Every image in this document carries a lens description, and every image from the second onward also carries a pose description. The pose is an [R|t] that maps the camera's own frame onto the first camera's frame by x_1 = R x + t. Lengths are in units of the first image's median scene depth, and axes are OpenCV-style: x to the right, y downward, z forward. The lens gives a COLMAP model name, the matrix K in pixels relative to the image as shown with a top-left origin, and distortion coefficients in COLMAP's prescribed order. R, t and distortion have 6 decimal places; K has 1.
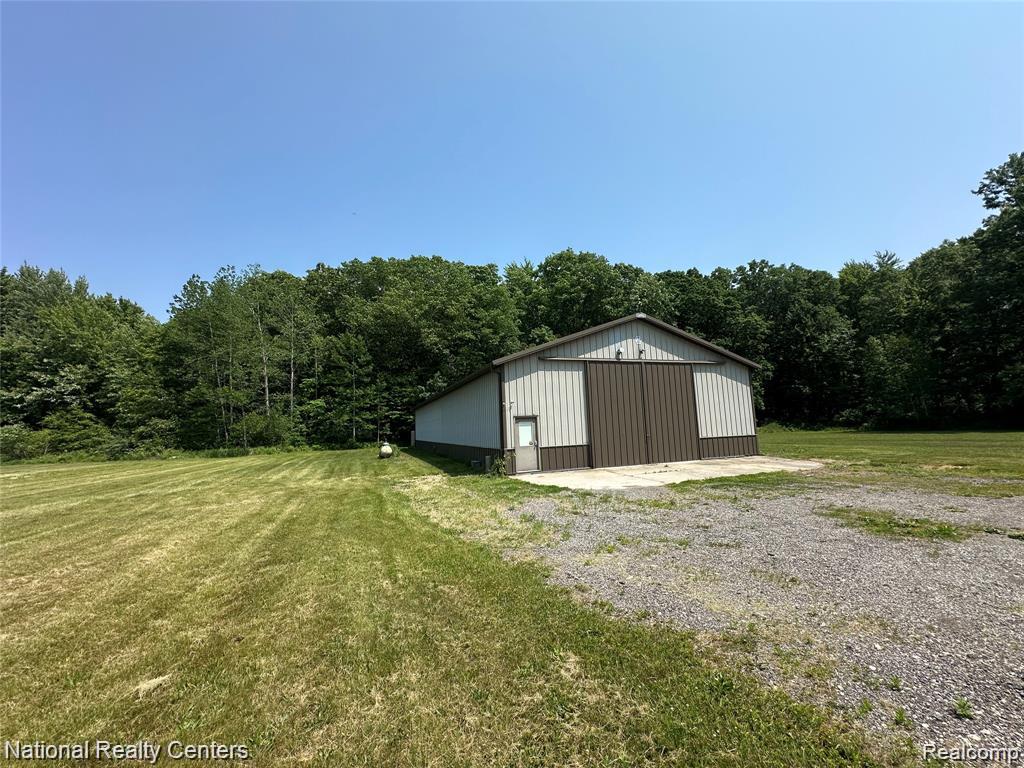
lens RADIAL K [[407.1, 0, 512.0], [0, 407.1, 385.5], [0, 0, 1]] dist [-0.004053, 0.000550]
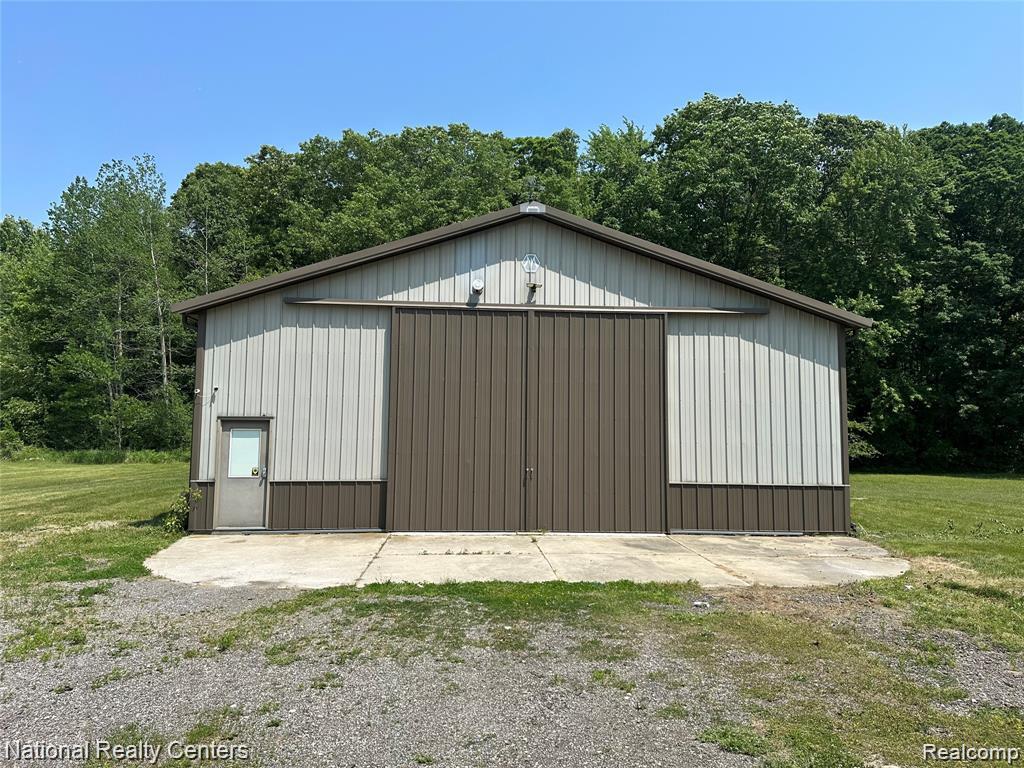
lens RADIAL K [[718.3, 0, 512.0], [0, 718.3, 380.7], [0, 0, 1]] dist [0.013352, -0.003212]
pose [[0.962361, 0.028604, -0.270266, 0.494475], [-0.021245, 0.999321, 0.030116, -0.002648], [0.270944, -0.023241, 0.962315, 0.203935]]
